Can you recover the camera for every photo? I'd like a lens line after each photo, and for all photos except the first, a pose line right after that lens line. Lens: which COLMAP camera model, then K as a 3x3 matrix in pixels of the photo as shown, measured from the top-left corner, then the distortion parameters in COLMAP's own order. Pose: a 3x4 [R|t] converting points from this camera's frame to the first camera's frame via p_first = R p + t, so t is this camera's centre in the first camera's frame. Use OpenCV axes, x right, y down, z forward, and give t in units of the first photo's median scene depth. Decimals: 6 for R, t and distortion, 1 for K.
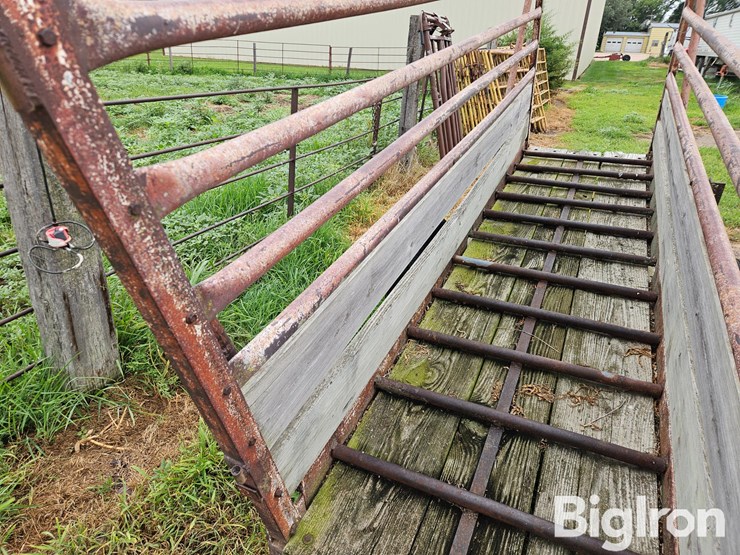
lens RADIAL K [[489.7, 0, 370.0], [0, 489.7, 277.5], [0, 0, 1]] dist [0.087504, -0.079301]
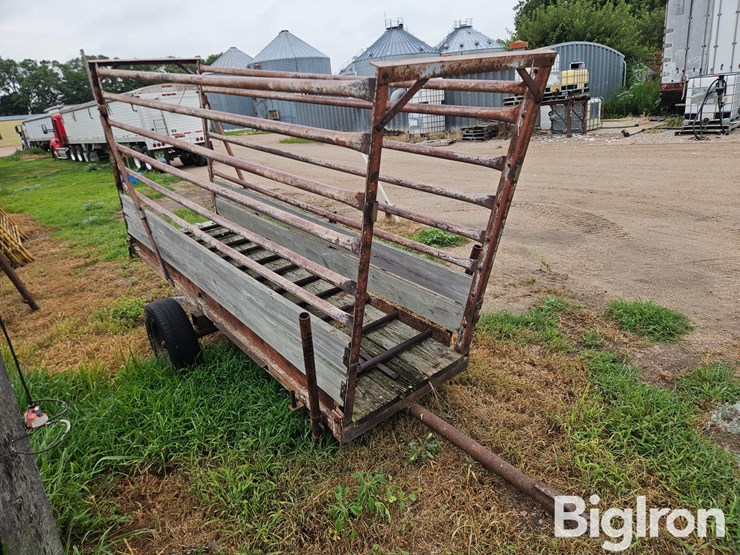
lens RADIAL K [[489.7, 0, 370.0], [0, 489.7, 277.5], [0, 0, 1]] dist [0.087504, -0.079301]
pose [[0.433941, -0.368946, 0.821933, -0.737090], [0.484659, 0.864649, 0.132243, -0.091861], [-0.759474, 0.340972, 0.554020, -0.169994]]
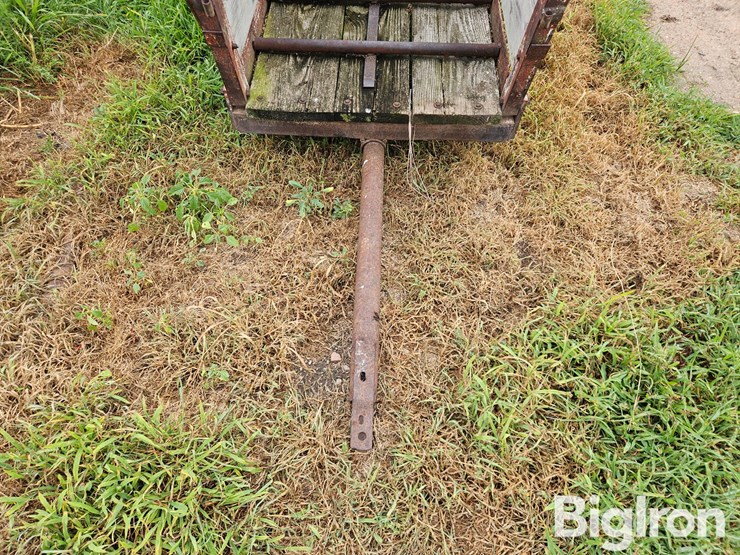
lens RADIAL K [[489.7, 0, 370.0], [0, 489.7, 277.5], [0, 0, 1]] dist [0.087504, -0.079301]
pose [[0.923356, -0.301526, 0.237689, -0.148496], [0.157695, 0.862277, 0.481260, 0.165268], [-0.350066, -0.406892, 0.843737, -0.190799]]
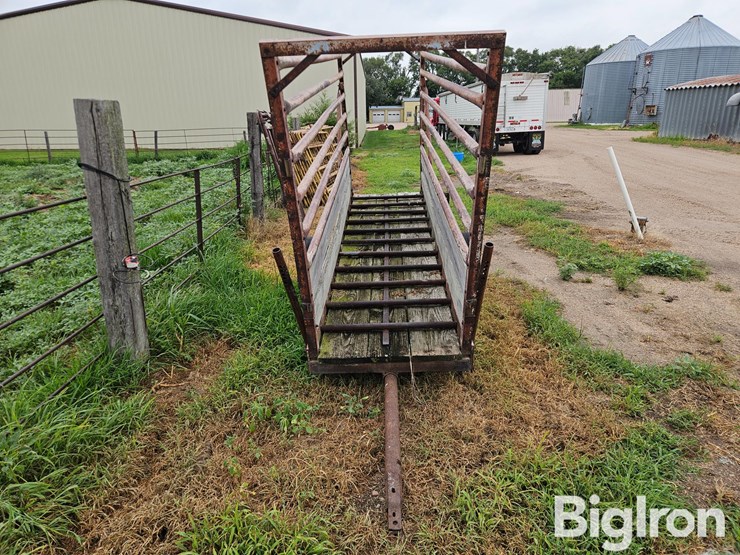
lens RADIAL K [[489.7, 0, 370.0], [0, 489.7, 277.5], [0, 0, 1]] dist [0.087504, -0.079301]
pose [[0.919655, -0.163727, 0.356971, -0.332790], [0.207735, 0.974186, -0.088365, 0.201912], [-0.333288, 0.155421, 0.929927, -0.607509]]
